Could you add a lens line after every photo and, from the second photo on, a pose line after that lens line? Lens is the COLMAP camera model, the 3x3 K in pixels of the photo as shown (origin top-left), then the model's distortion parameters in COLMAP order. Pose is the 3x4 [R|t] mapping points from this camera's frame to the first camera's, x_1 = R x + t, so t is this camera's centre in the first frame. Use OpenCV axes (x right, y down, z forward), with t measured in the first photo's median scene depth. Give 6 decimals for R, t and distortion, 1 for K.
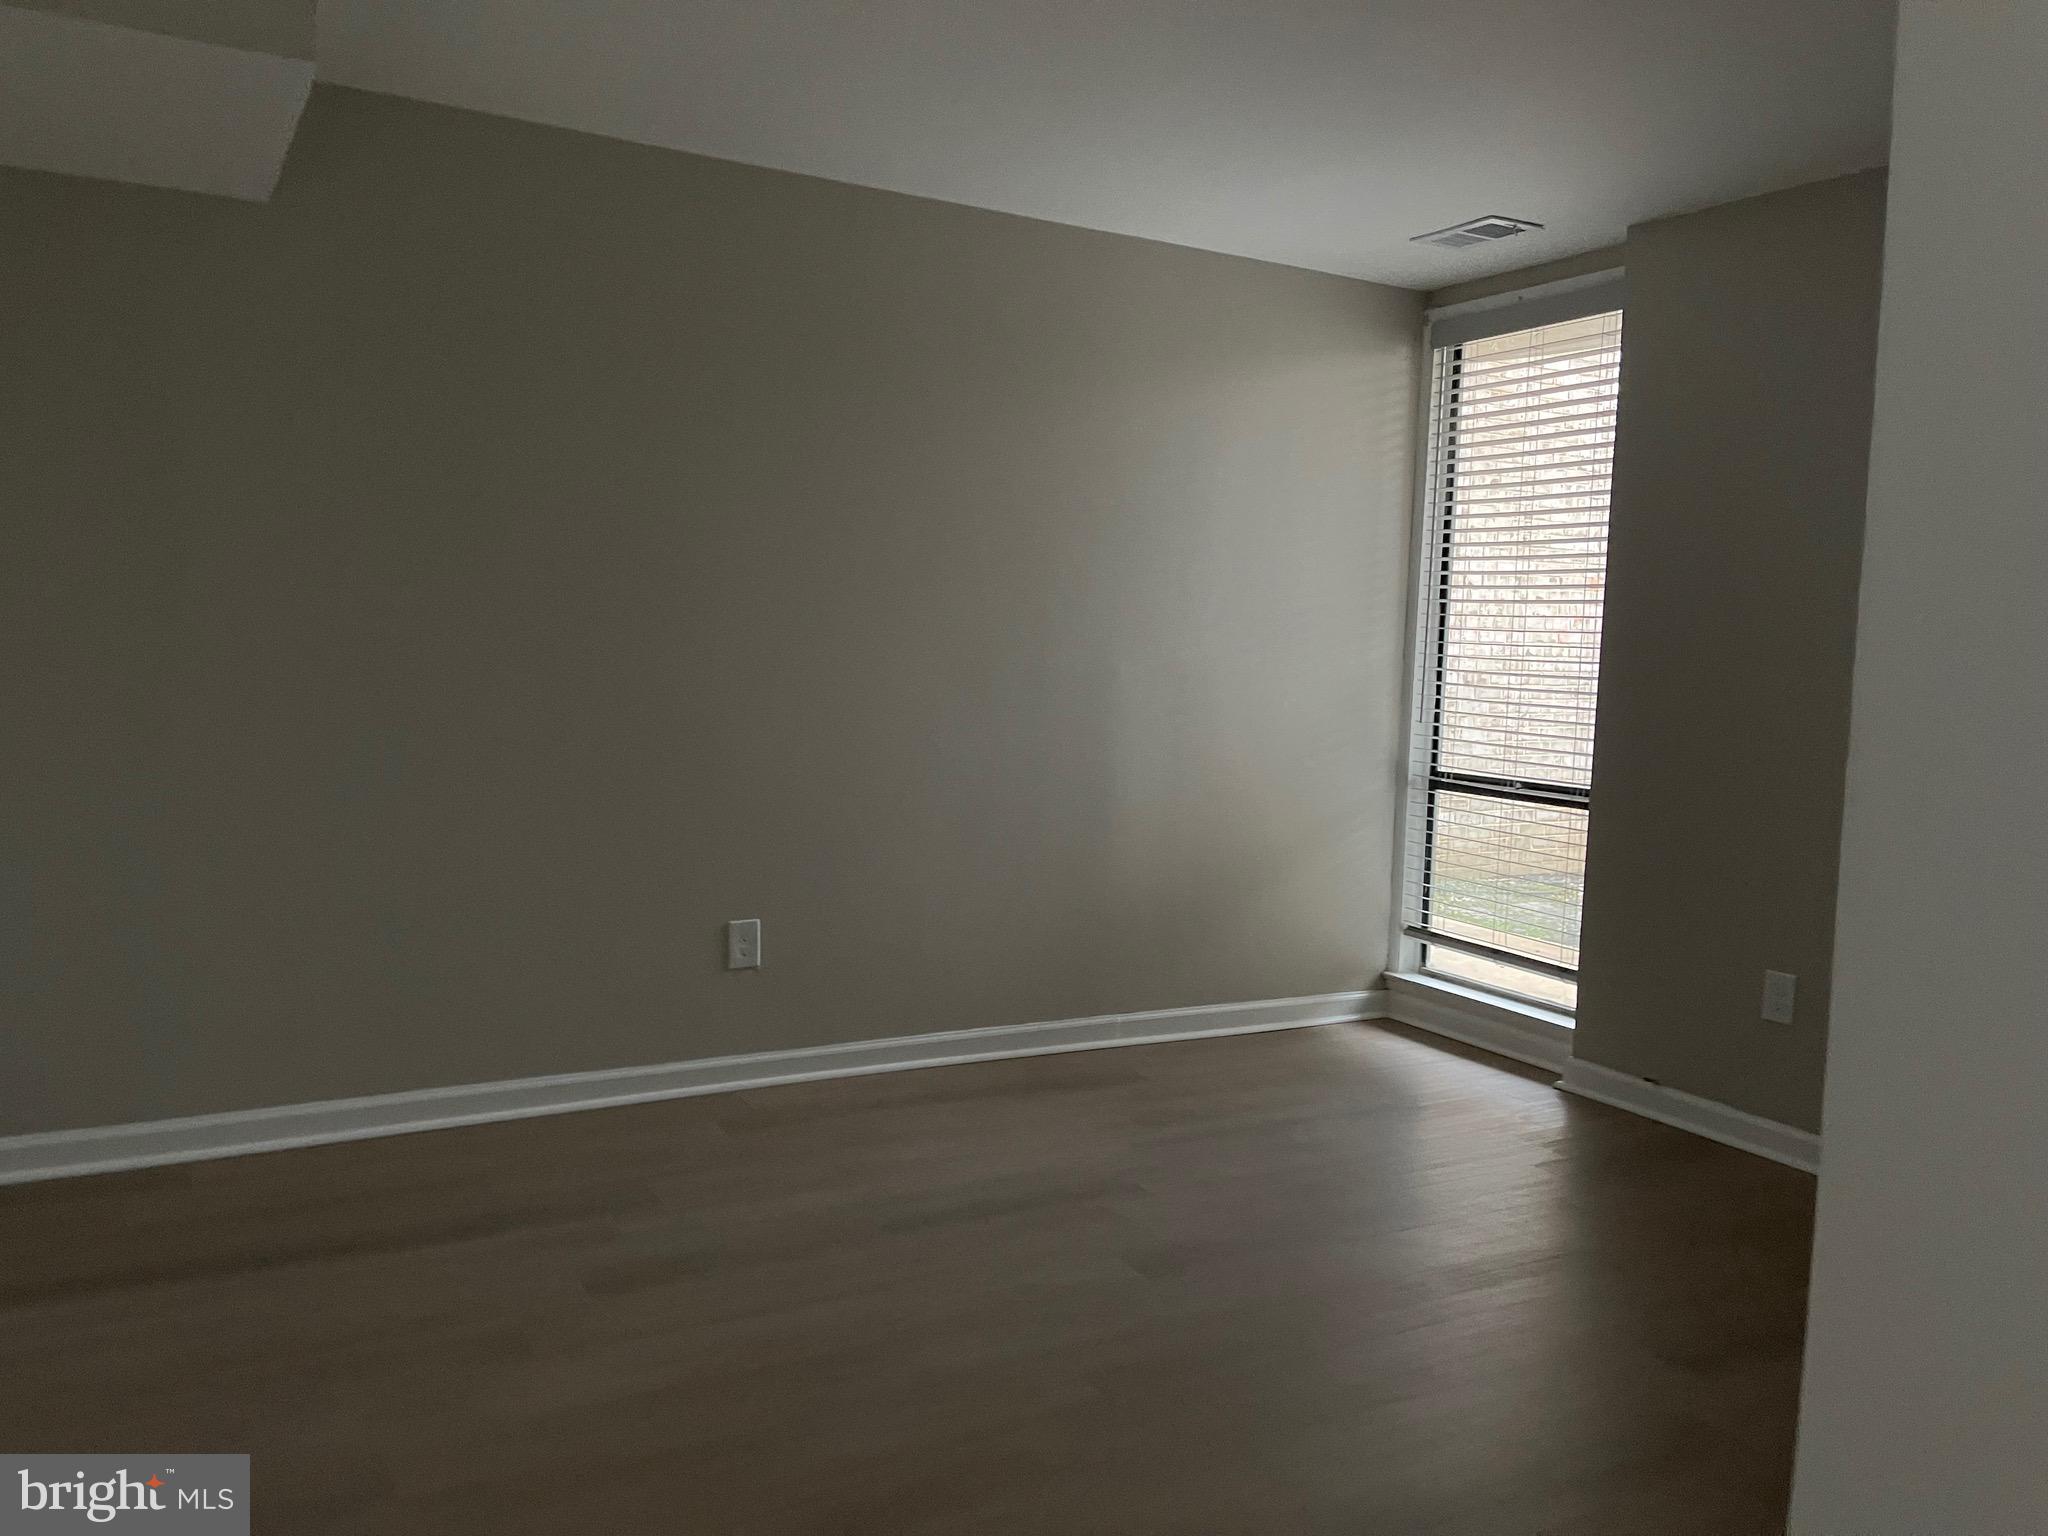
lens RADIAL K [[1626.1, 0, 1021.6], [0, 1626.1, 751.7], [0, 0, 1]] dist [0.057419, -0.000440]
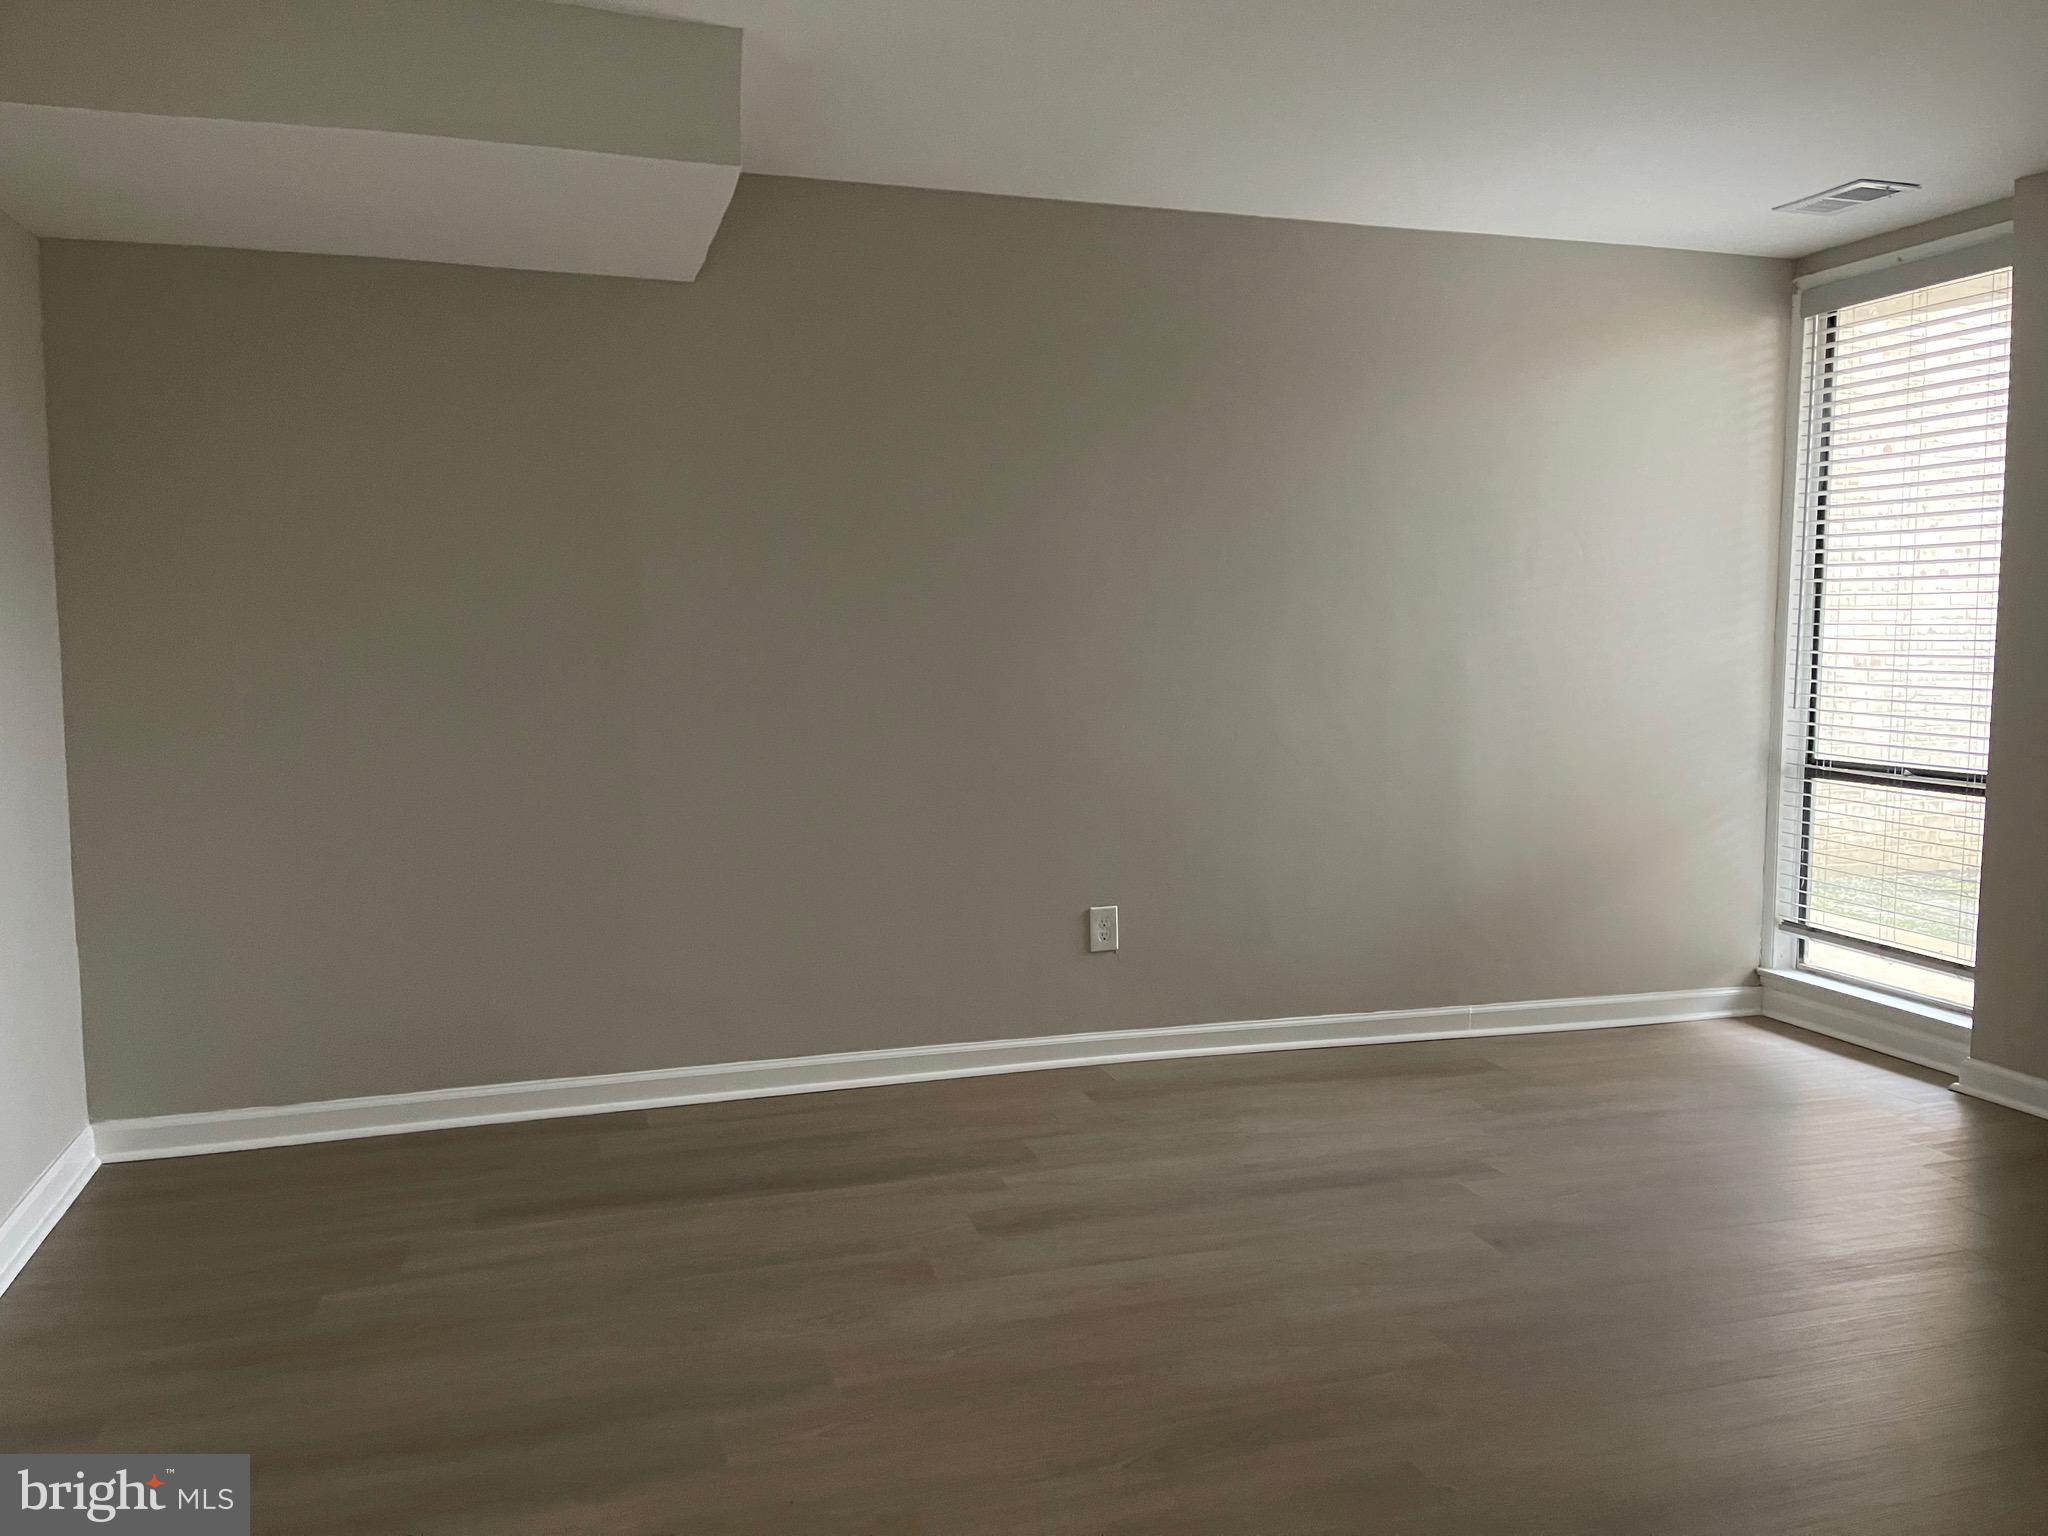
lens RADIAL K [[1612.2, 0, 1024.0], [0, 1612.2, 768.0], [0, 0, 1]] dist [0.069893, -0.075173]
pose [[0.977860, -0.015353, -0.208698, 0.001258], [0.017360, 0.999819, 0.007789, 0.001810], [0.208541, -0.011239, 0.977949, -0.033386]]
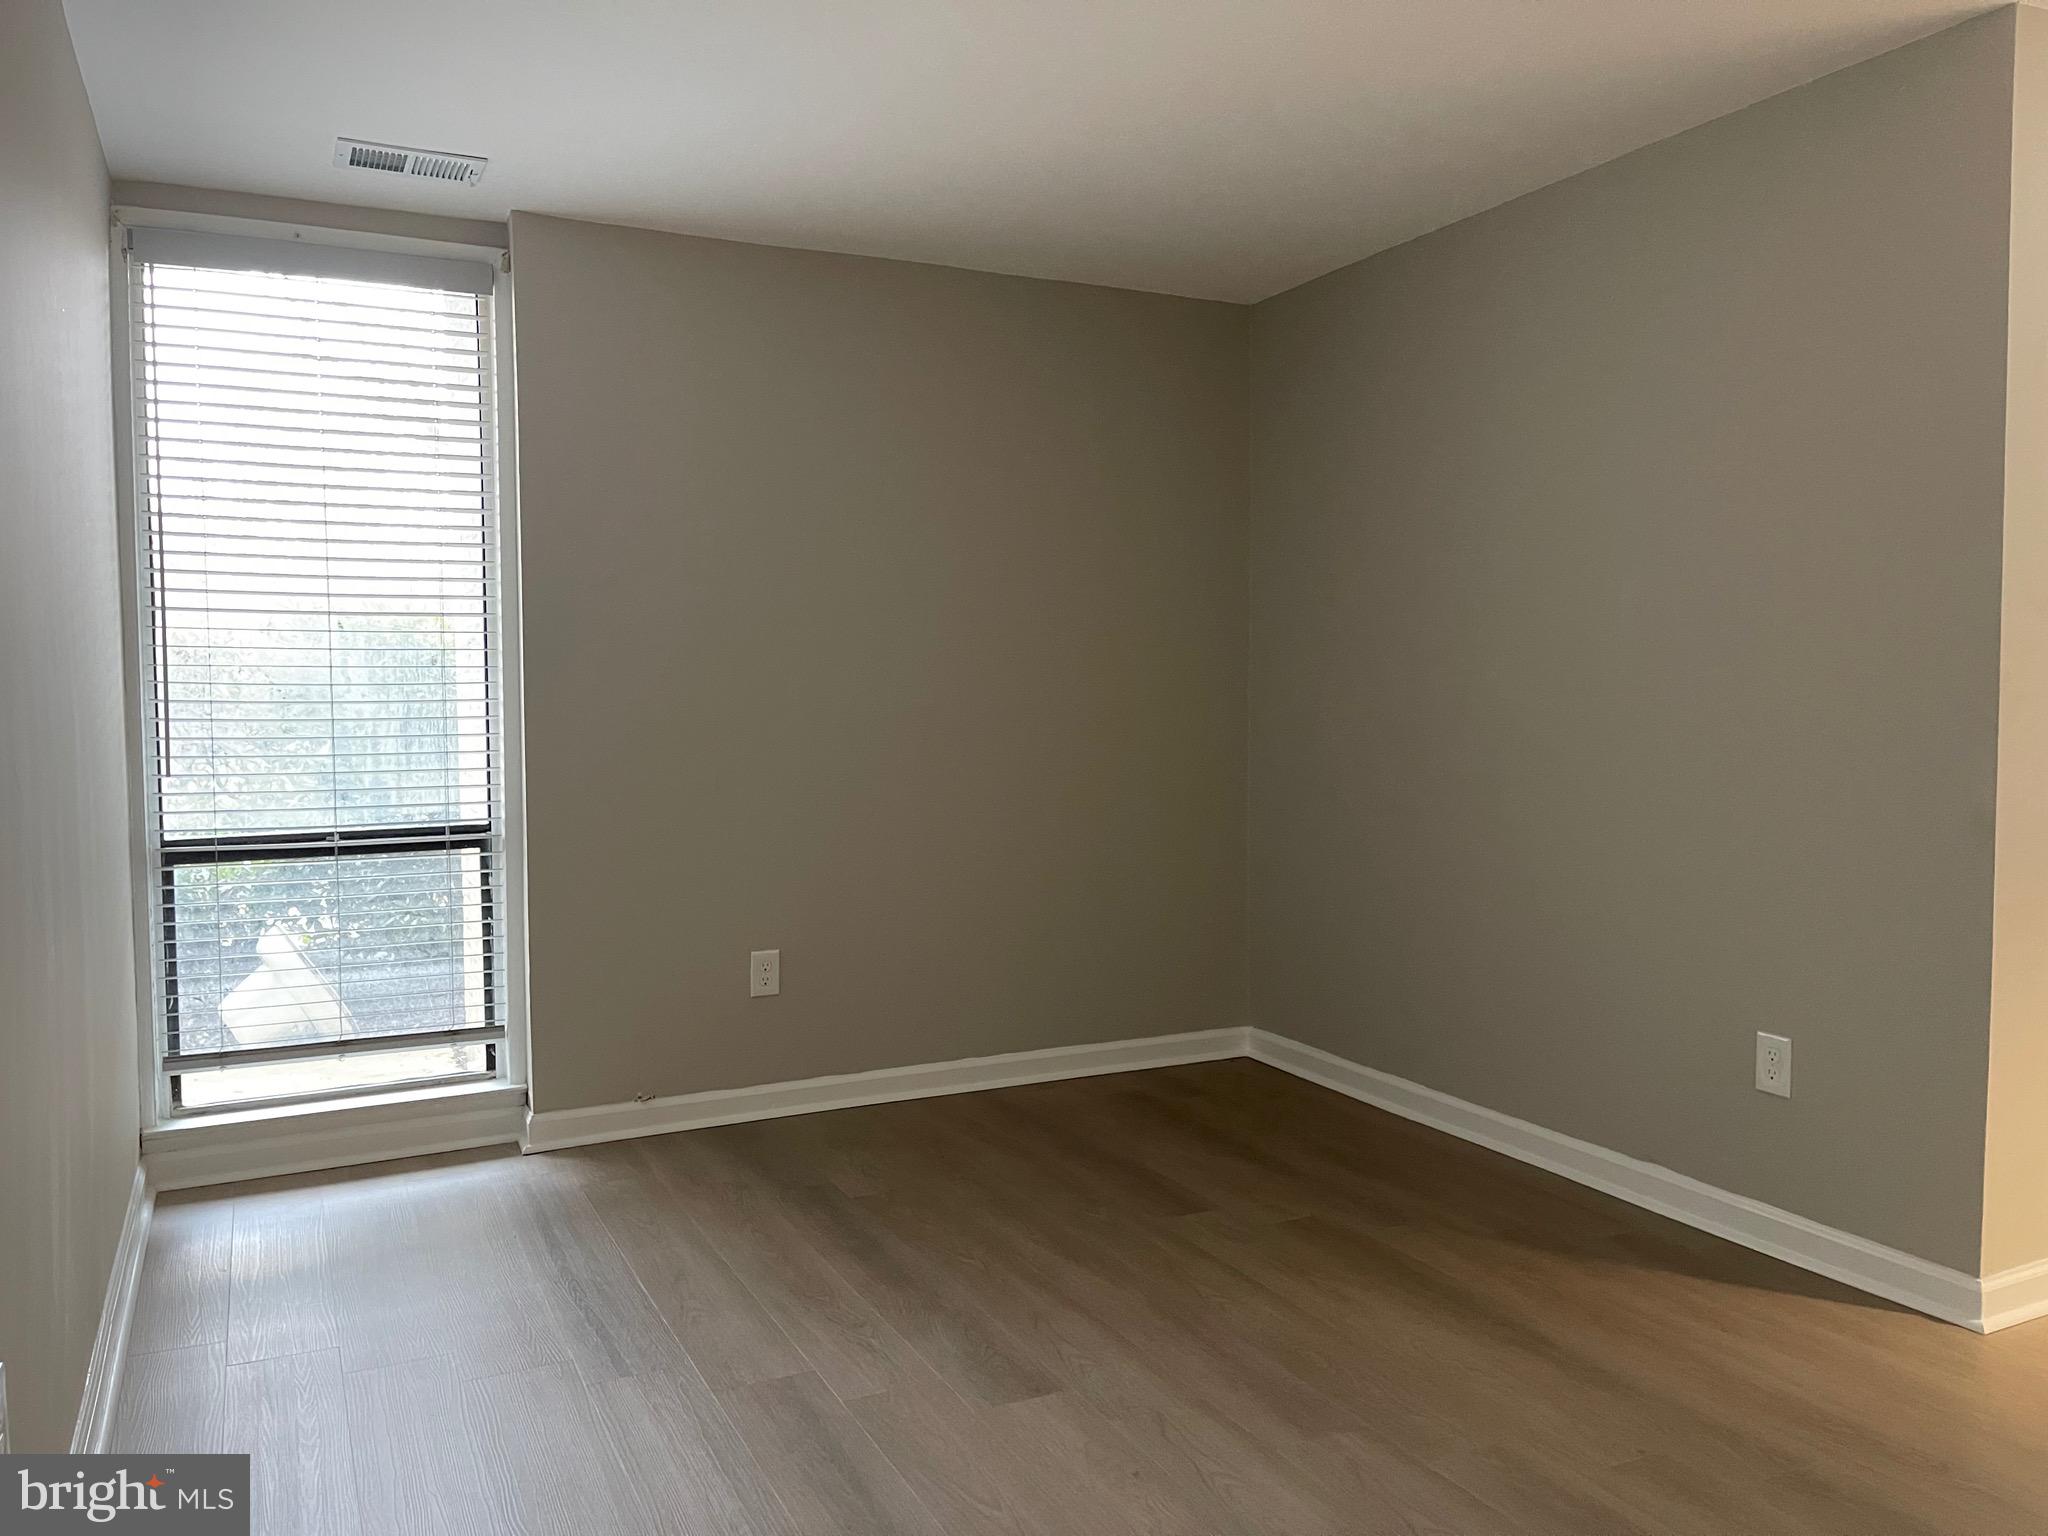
lens RADIAL K [[1612.2, 0, 1024.0], [0, 1612.2, 768.0], [0, 0, 1]] dist [0.069893, -0.075173]
pose [[0.034709, -0.100815, 0.994300, -0.475193], [0.076682, 0.992235, 0.097929, -0.064920], [-0.996451, 0.072845, 0.042170, 0.604198]]
